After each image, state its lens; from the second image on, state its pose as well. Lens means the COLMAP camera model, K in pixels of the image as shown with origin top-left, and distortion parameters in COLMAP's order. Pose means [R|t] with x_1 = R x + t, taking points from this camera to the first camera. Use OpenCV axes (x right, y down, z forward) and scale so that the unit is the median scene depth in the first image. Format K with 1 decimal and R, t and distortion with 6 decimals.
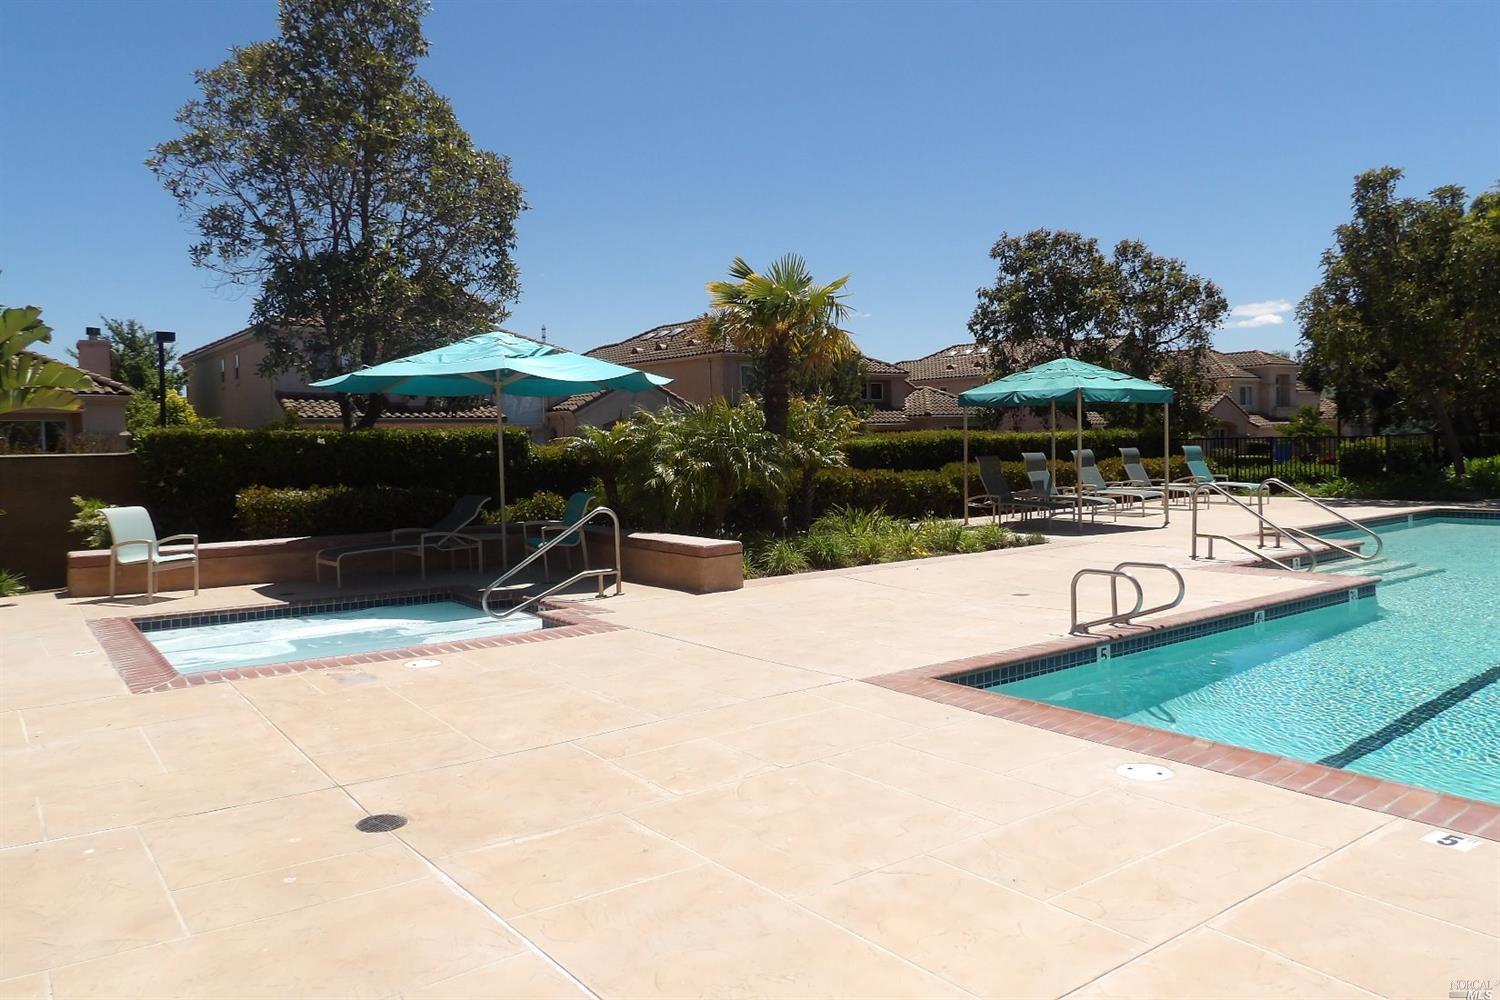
lens RADIAL K [[1066.1, 0, 733.4], [0, 1066.1, 447.9], [0, 0, 1]] dist [-0.054455, 0.049145]
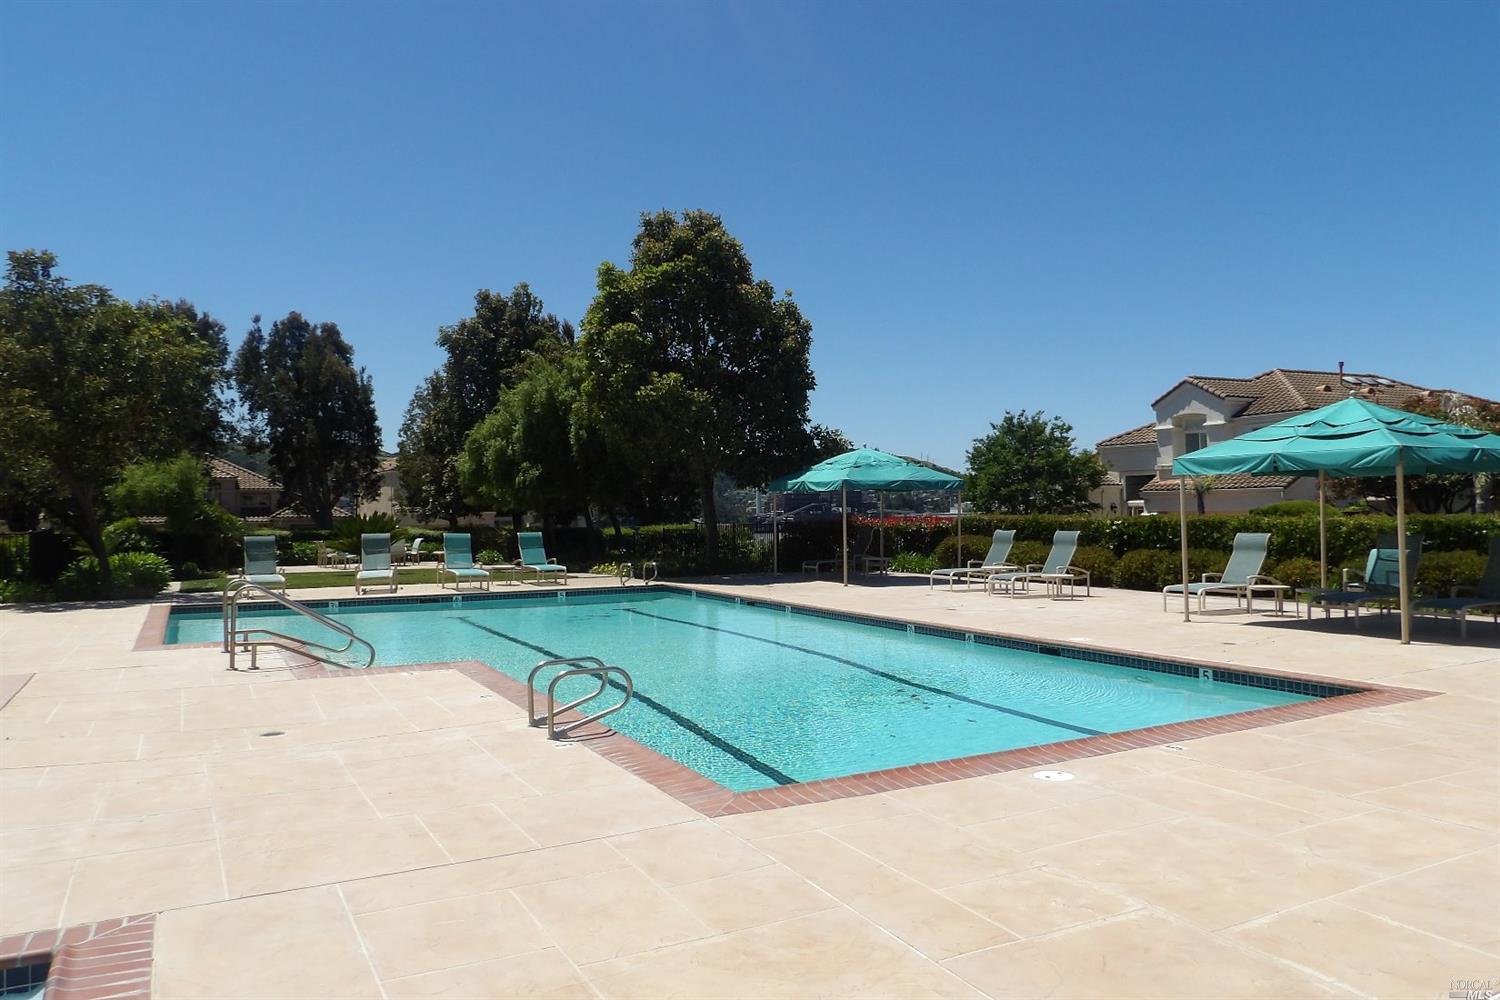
lens RADIAL K [[1066.1, 0, 733.4], [0, 1066.1, 447.9], [0, 0, 1]] dist [-0.054455, 0.049145]
pose [[0.128409, 0.085582, 0.988022, -0.273228], [0.007946, 0.996149, -0.087319, -0.000649], [-0.991689, 0.019063, 0.127235, 0.317864]]
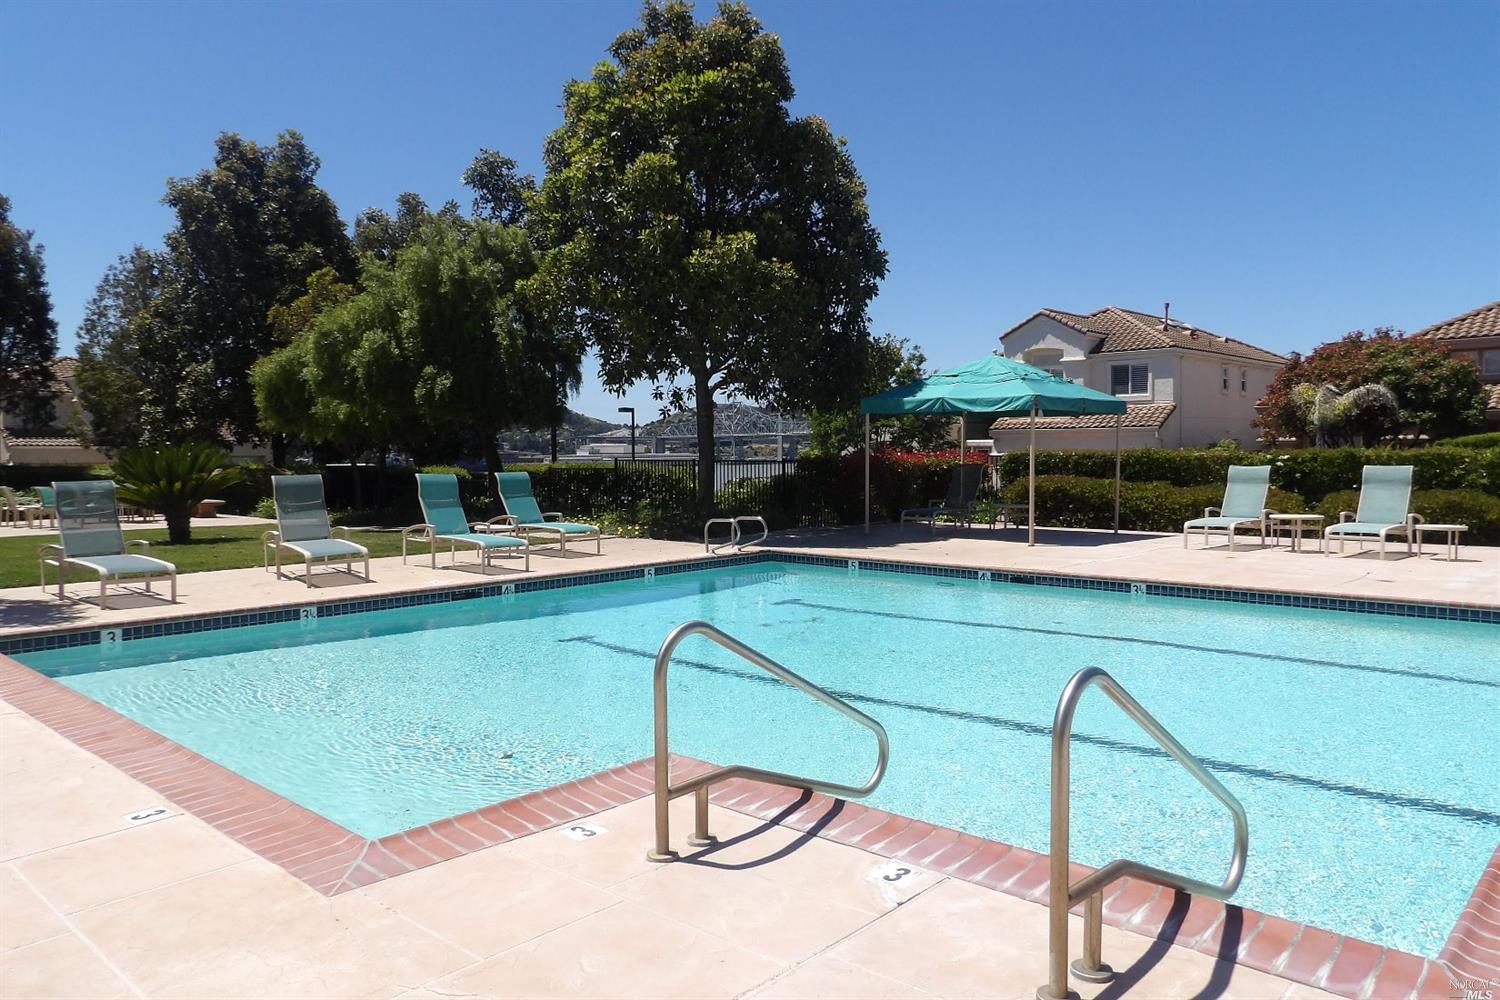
lens RADIAL K [[1063.3, 0, 727.1], [0, 1063.3, 452.4], [0, 0, 1]] dist [0.002171, -0.001203]
pose [[-0.212516, 0.026848, 0.976789, 0.165744], [0.009884, 0.999630, -0.025326, -0.005467], [-0.977108, 0.004273, -0.212703, 0.762474]]
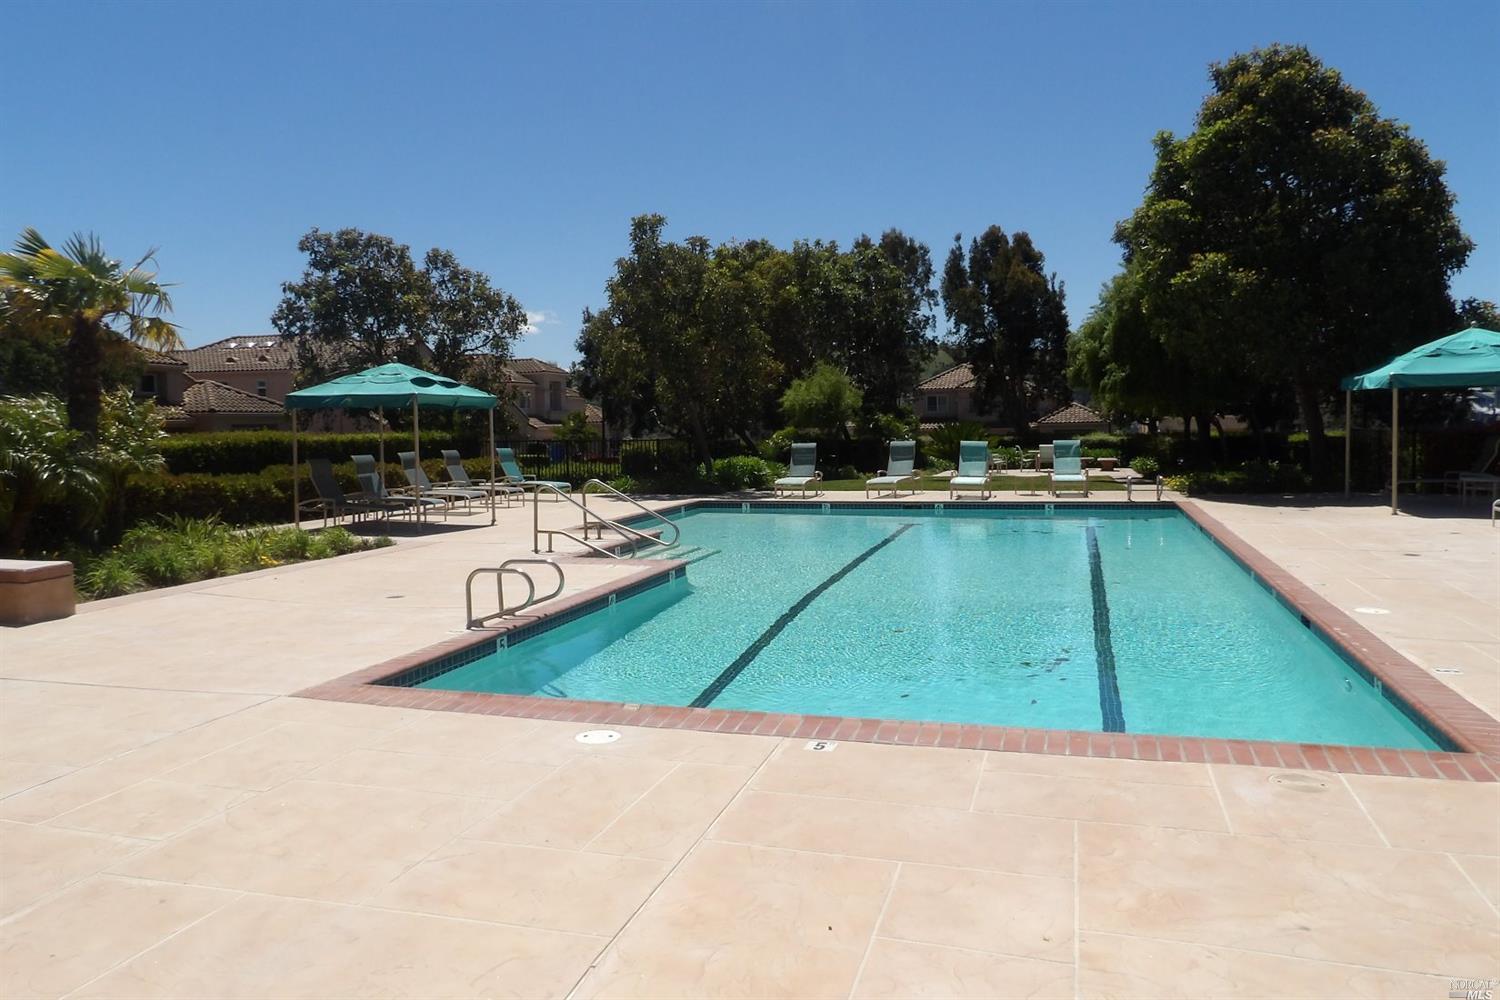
lens RADIAL K [[1066.1, 0, 733.4], [0, 1066.1, 447.9], [0, 0, 1]] dist [-0.054455, 0.049145]
pose [[0.790020, 0.001983, 0.613077, -0.056499], [-0.003573, 0.999993, 0.001370, -0.005116], [-0.613070, -0.003273, 0.790022, -0.009160]]
